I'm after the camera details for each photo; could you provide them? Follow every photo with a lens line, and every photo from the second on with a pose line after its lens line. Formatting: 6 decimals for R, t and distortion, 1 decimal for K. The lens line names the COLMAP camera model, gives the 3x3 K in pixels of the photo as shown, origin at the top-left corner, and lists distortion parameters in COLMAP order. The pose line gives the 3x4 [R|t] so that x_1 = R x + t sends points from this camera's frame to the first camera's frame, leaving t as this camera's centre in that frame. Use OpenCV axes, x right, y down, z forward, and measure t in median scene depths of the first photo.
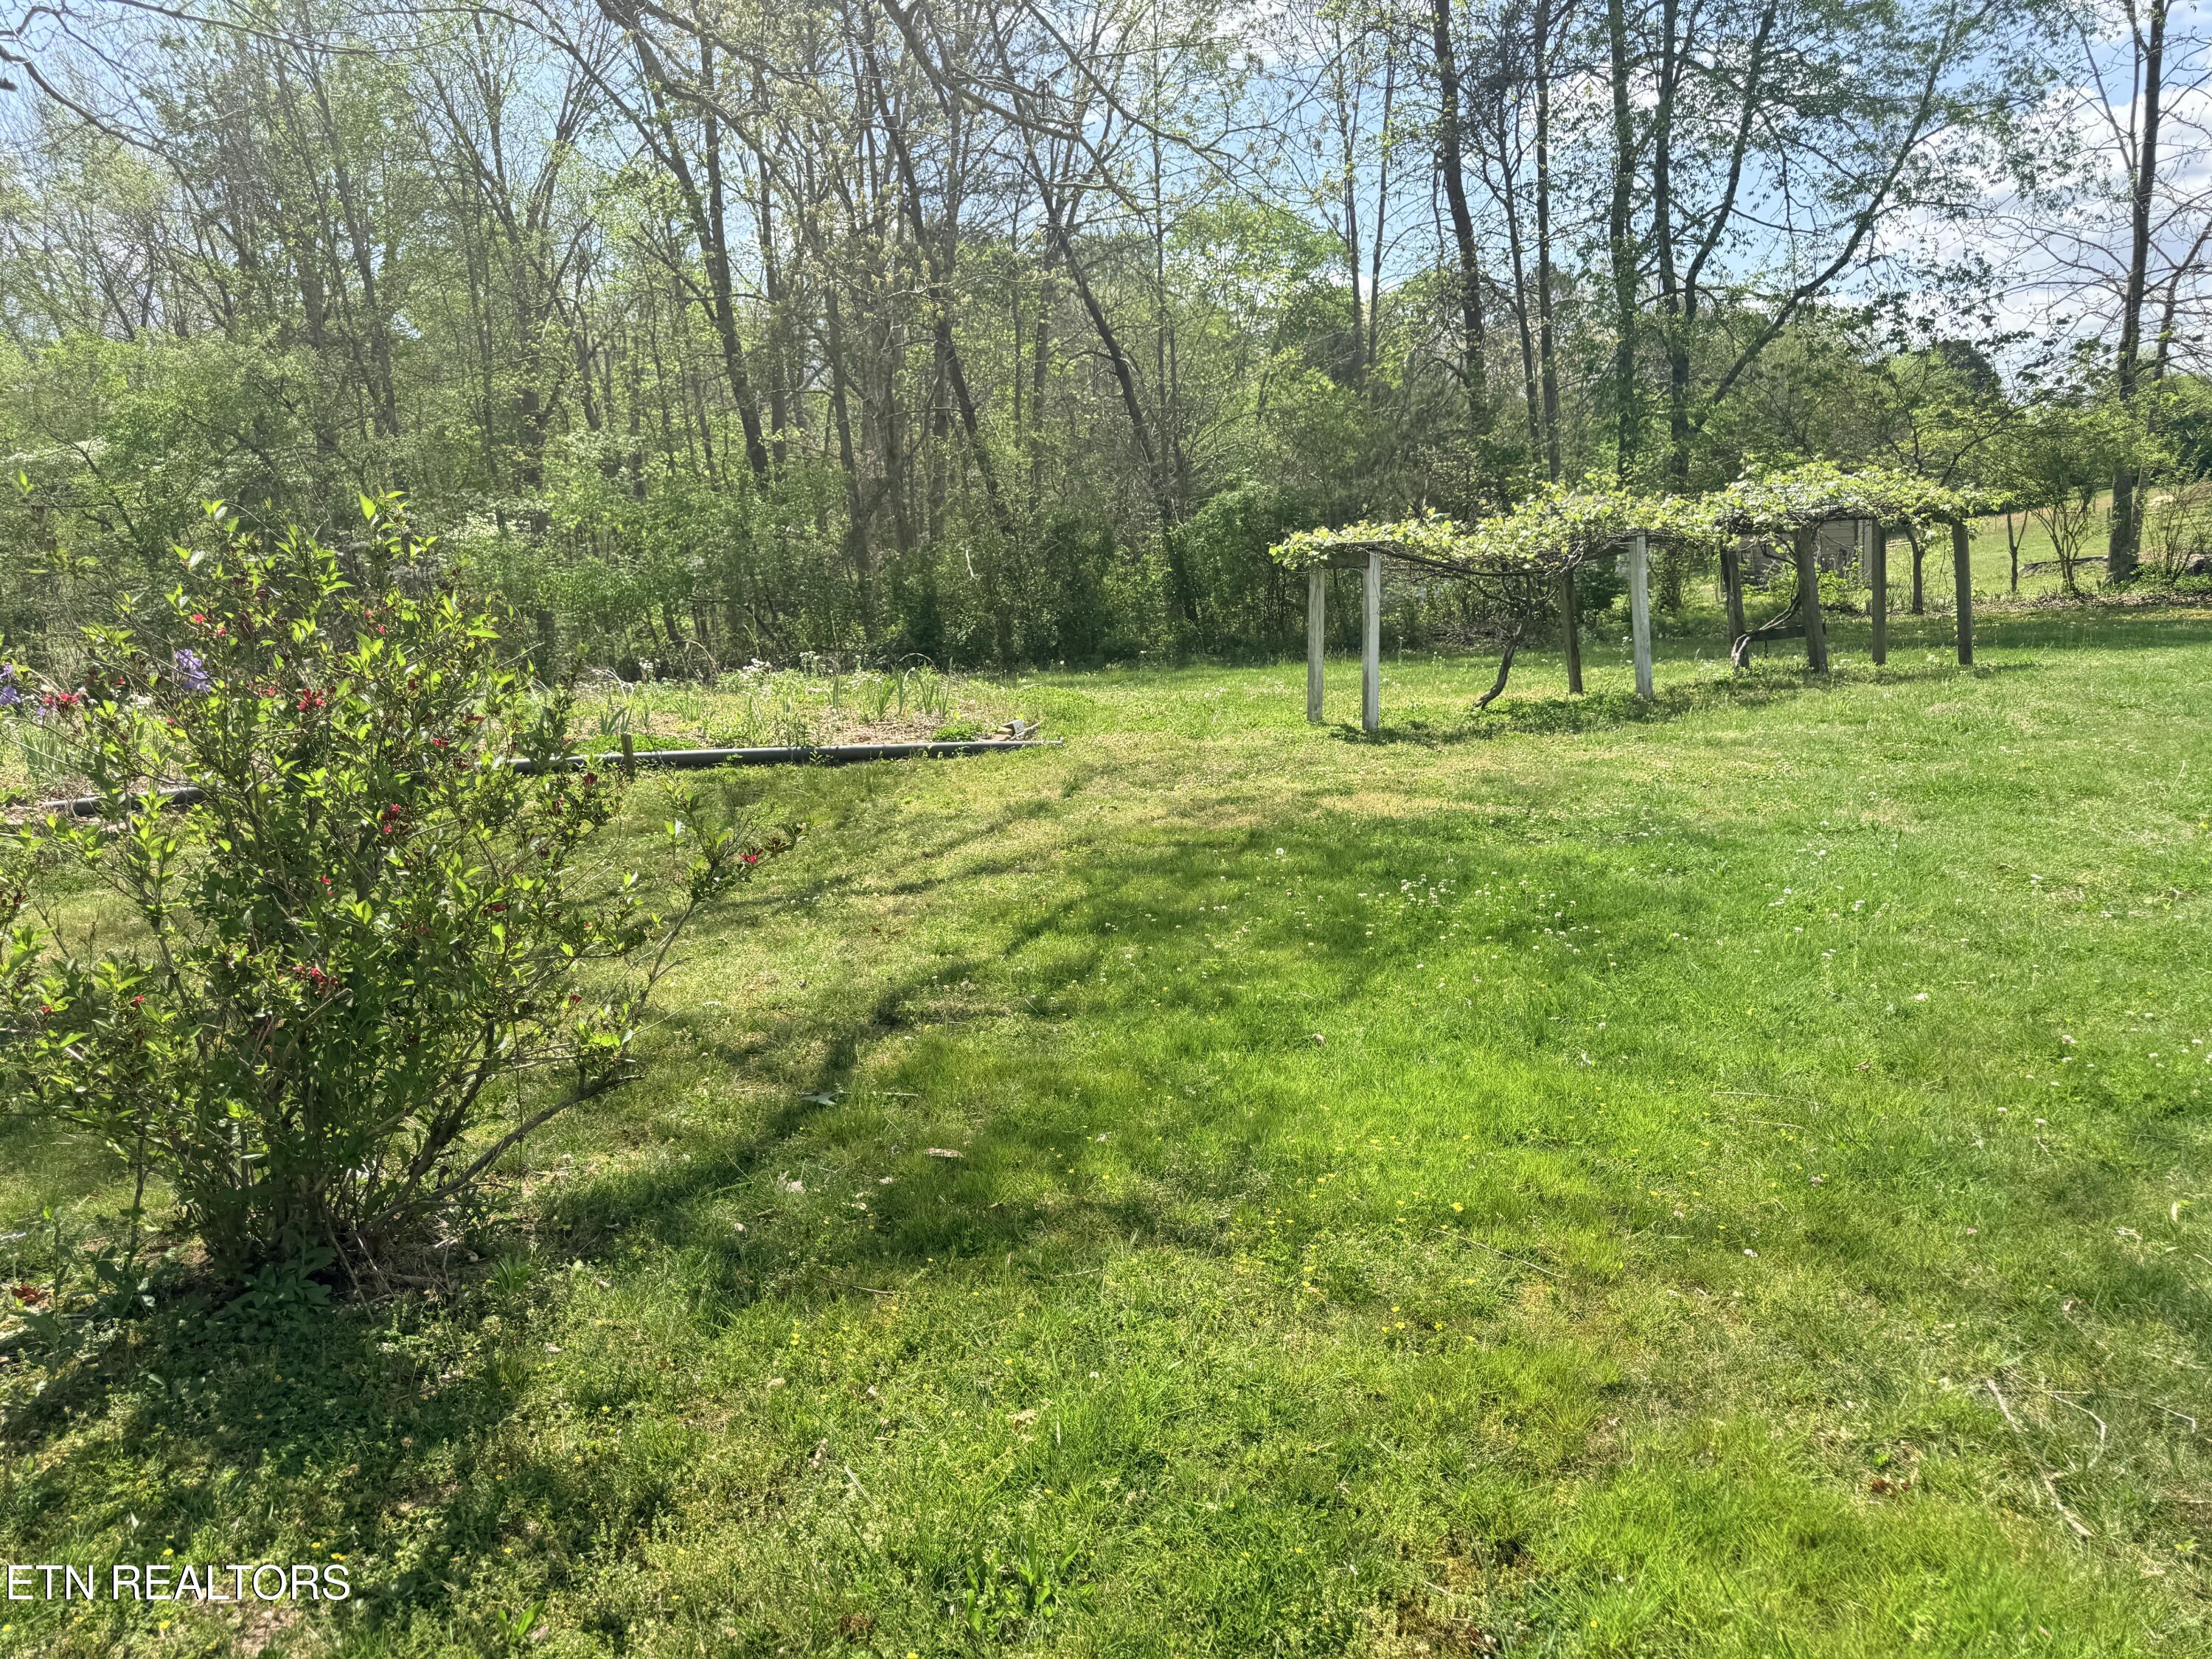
lens RADIAL K [[1551.3, 0, 1108.8], [0, 1551.3, 821.7], [0, 0, 1]] dist [0.069930, -0.086222]
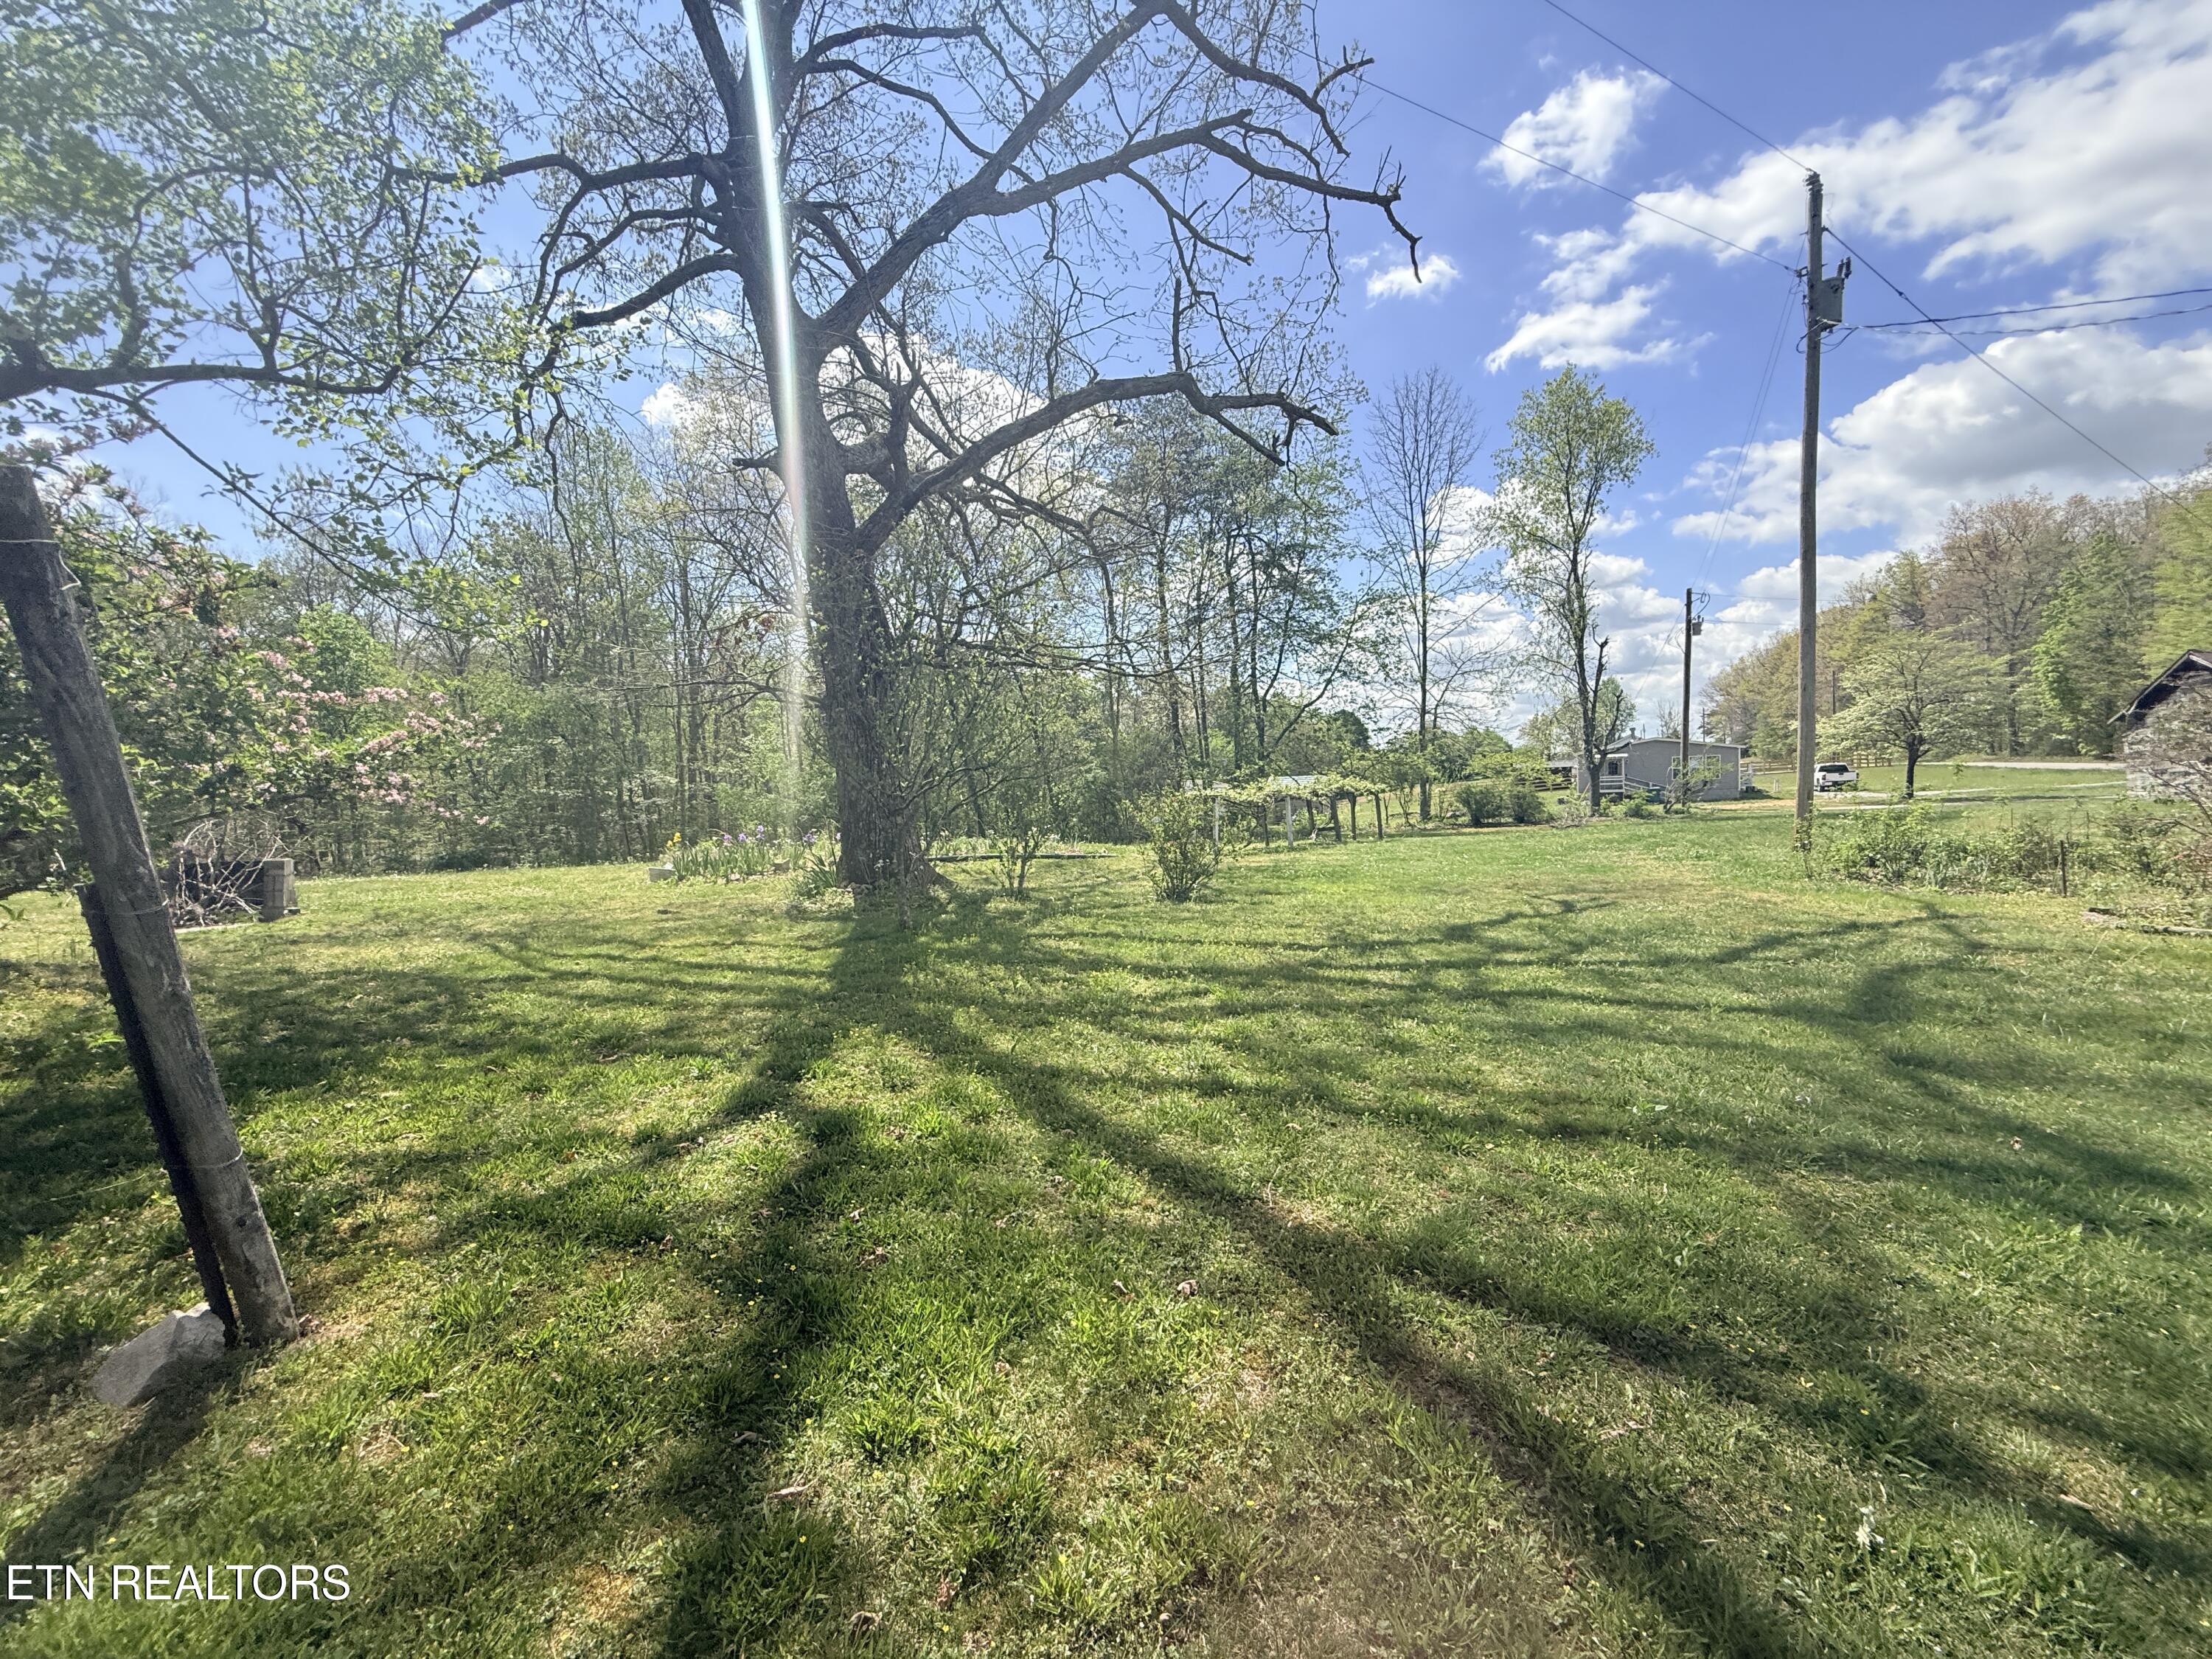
lens RADIAL K [[881.1, 0, 1100.1], [0, 881.1, 835.6], [0, 0, 1]] dist [0.002052, -0.001080]
pose [[0.977191, 0.018471, 0.211556, -0.216755], [0.009790, 0.991233, -0.131764, 0.067749], [-0.212135, 0.130830, 0.968443, -0.337488]]
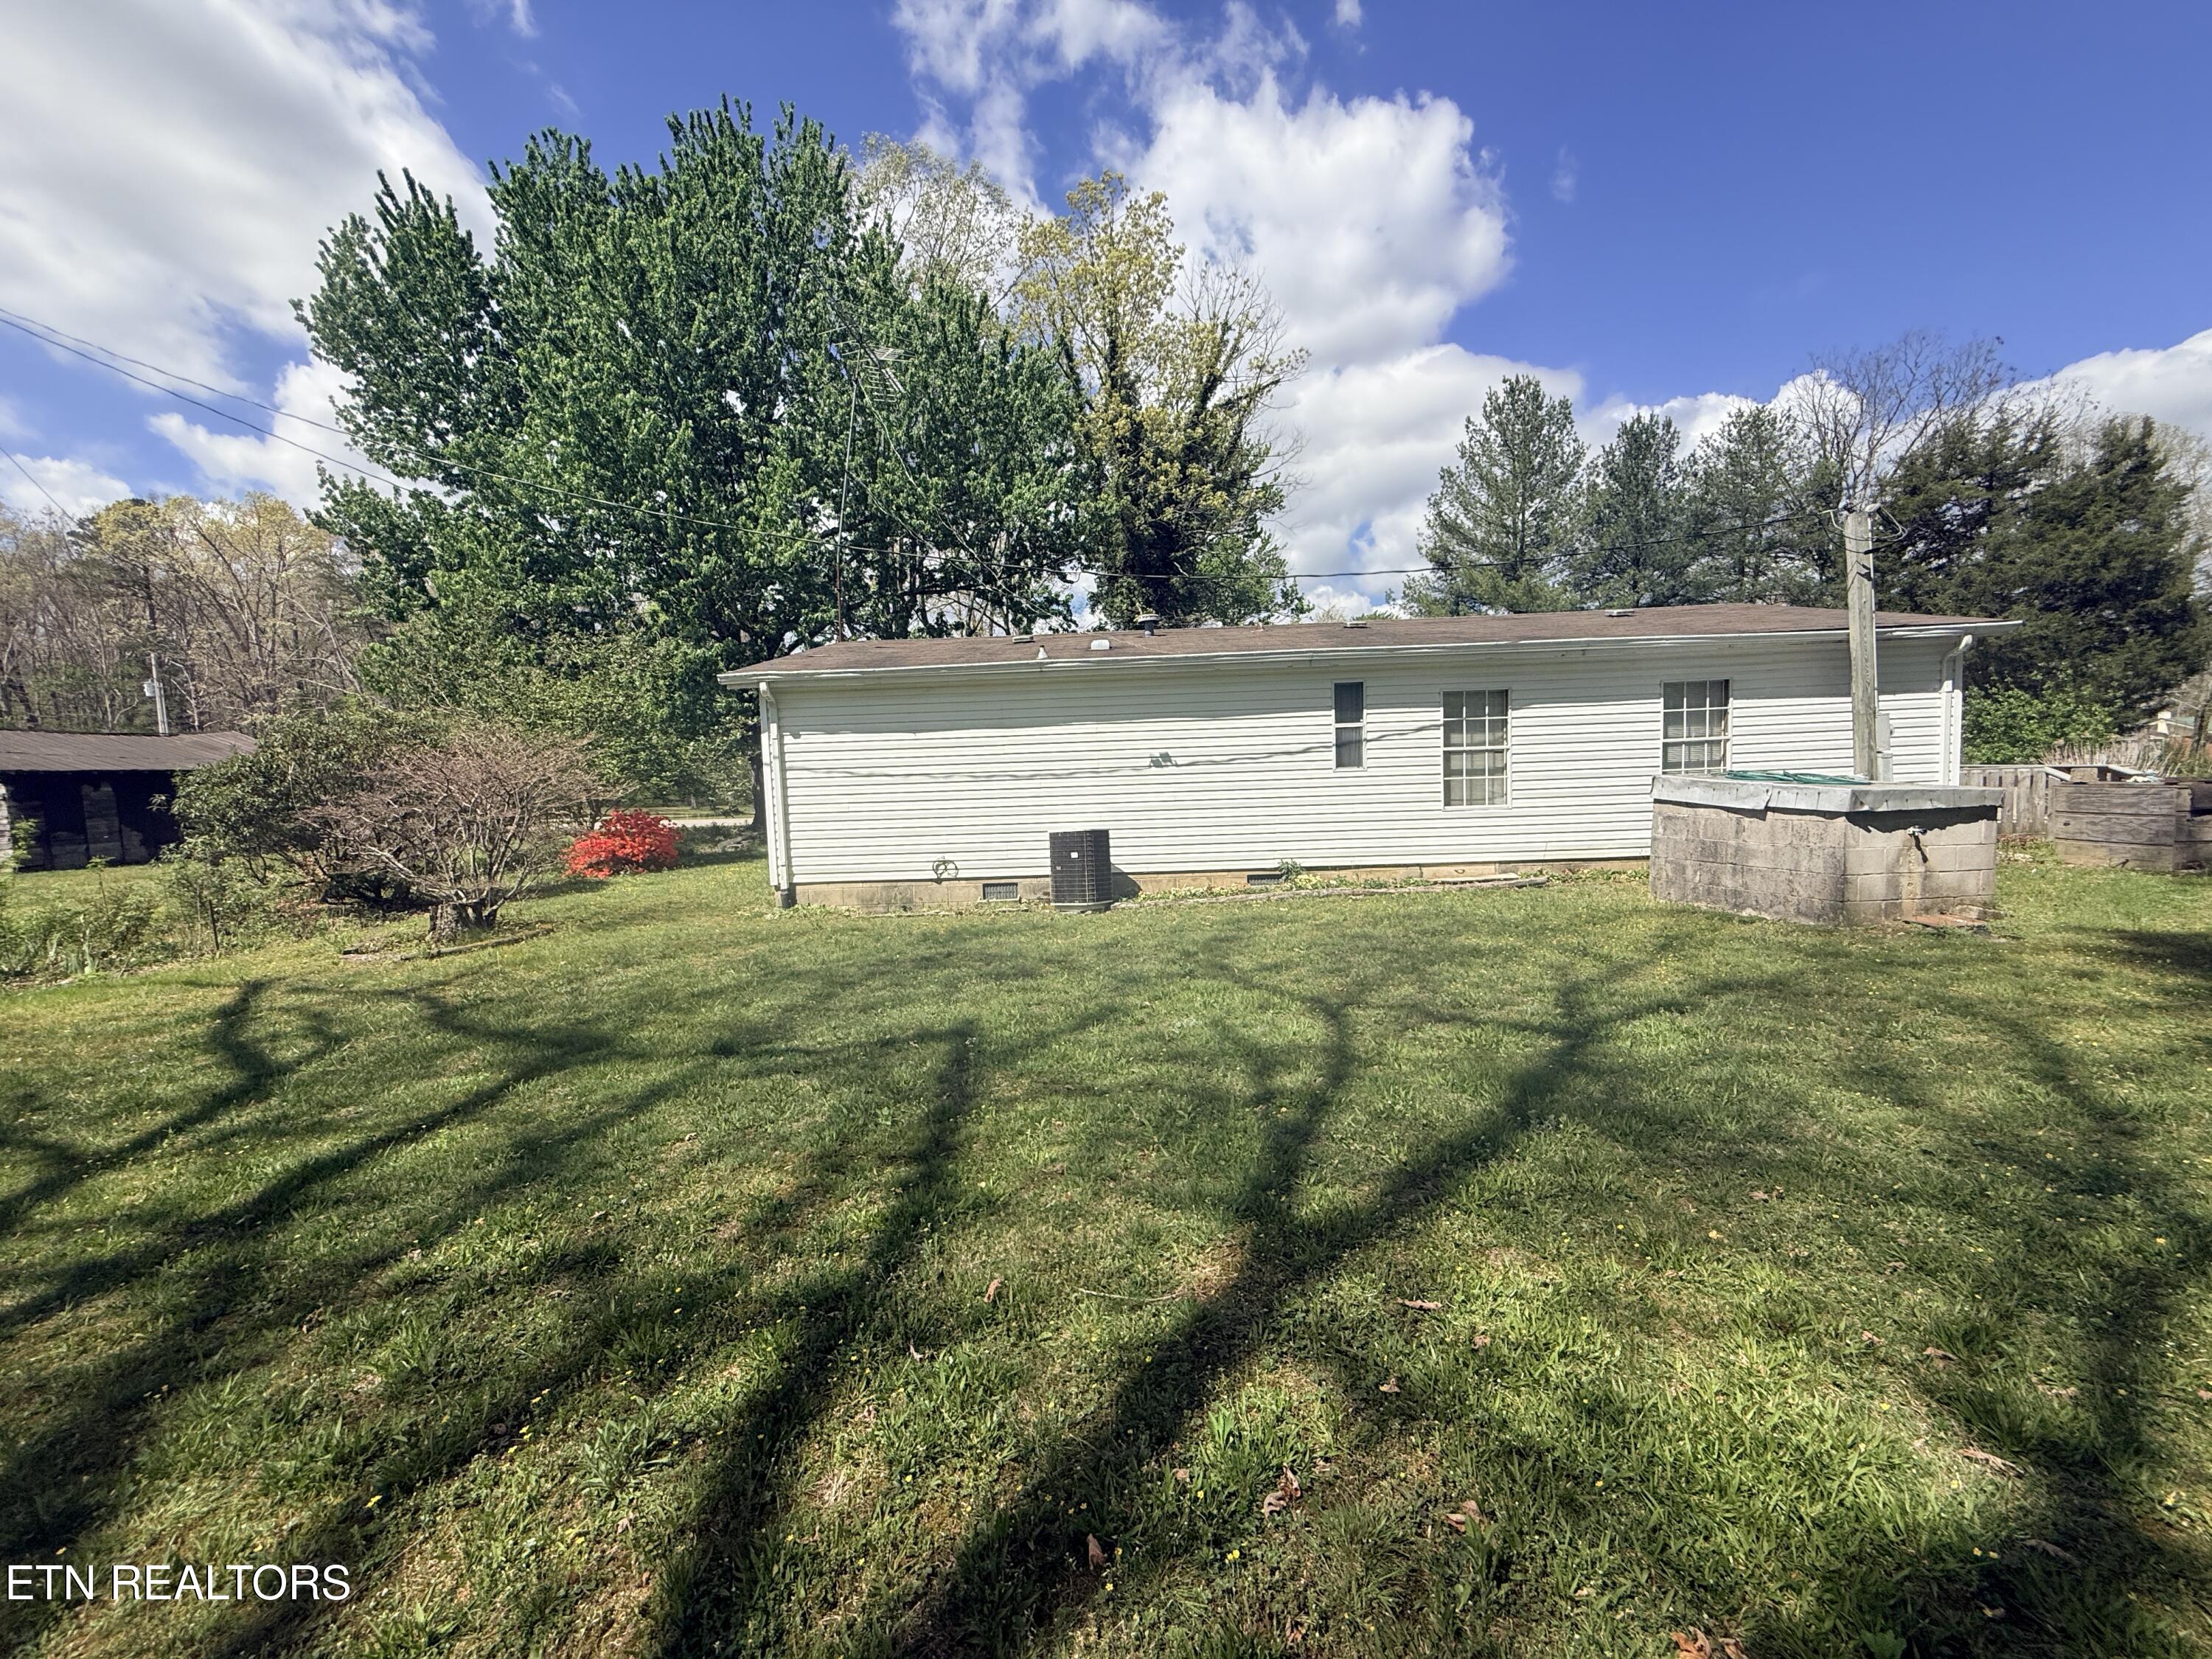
lens RADIAL K [[881.1, 0, 1099.2], [0, 881.1, 832.5], [0, 0, 1]] dist [0.002052, -0.001080]
pose [[-0.536897, 0.027035, 0.843214, -0.248244], [0.220923, 0.969114, 0.109597, 0.036476], [-0.814208, 0.245128, -0.526287, -0.162872]]
